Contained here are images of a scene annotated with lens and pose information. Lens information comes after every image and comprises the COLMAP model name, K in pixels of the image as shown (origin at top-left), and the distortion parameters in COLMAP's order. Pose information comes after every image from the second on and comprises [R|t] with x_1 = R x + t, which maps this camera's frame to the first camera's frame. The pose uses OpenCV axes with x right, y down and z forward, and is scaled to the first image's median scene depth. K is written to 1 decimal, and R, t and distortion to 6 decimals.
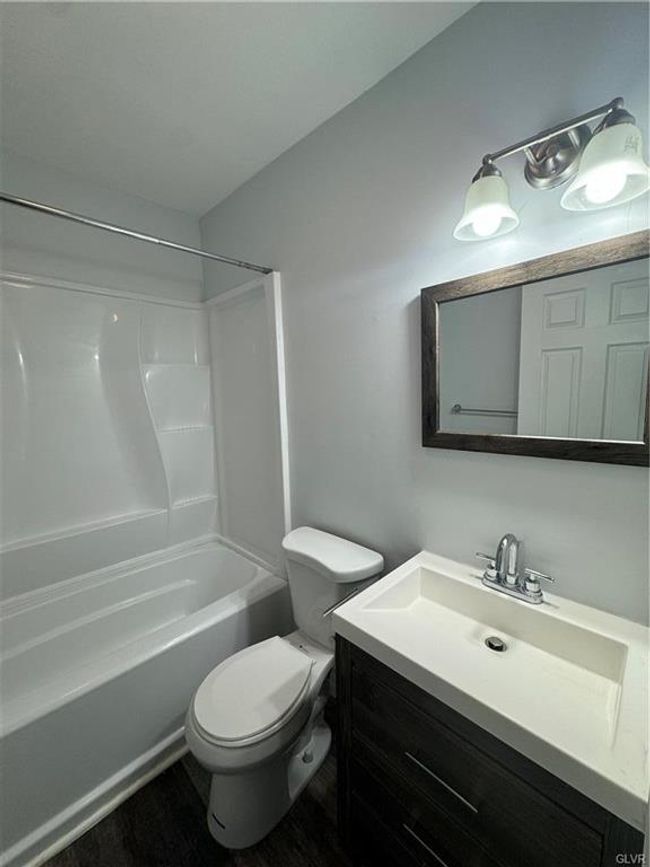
lens RADIAL K [[351.9, 0, 325.0], [0, 351.9, 433.5], [0, 0, 1]] dist [-0.001833, -0.000138]
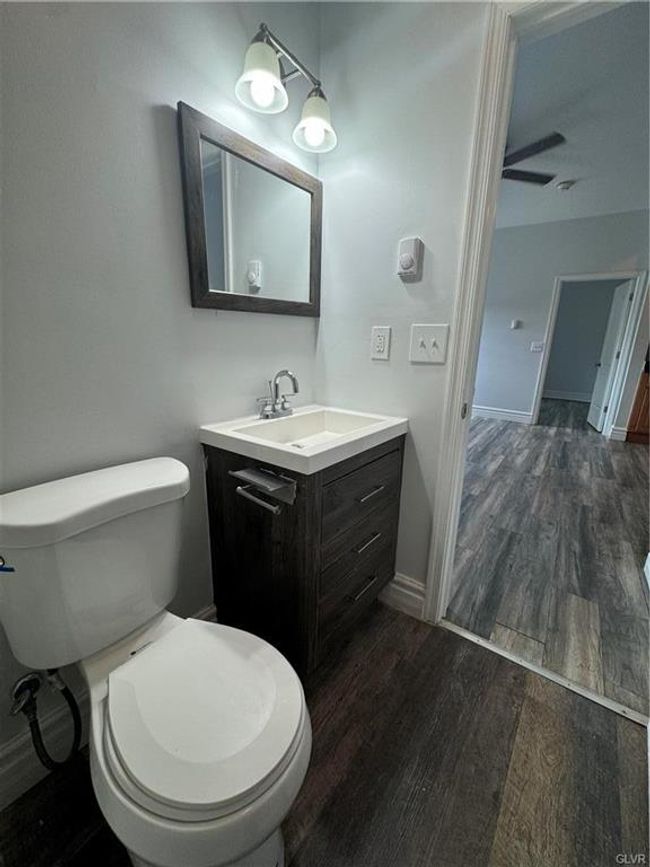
lens RADIAL K [[351.9, 0, 325.0], [0, 351.9, 433.5], [0, 0, 1]] dist [-0.001833, -0.000138]
pose [[-0.117160, -0.220044, 0.968429, -0.764037], [0.106893, 0.966685, 0.232580, 0.192938], [-0.987344, 0.130767, -0.089735, 0.875304]]
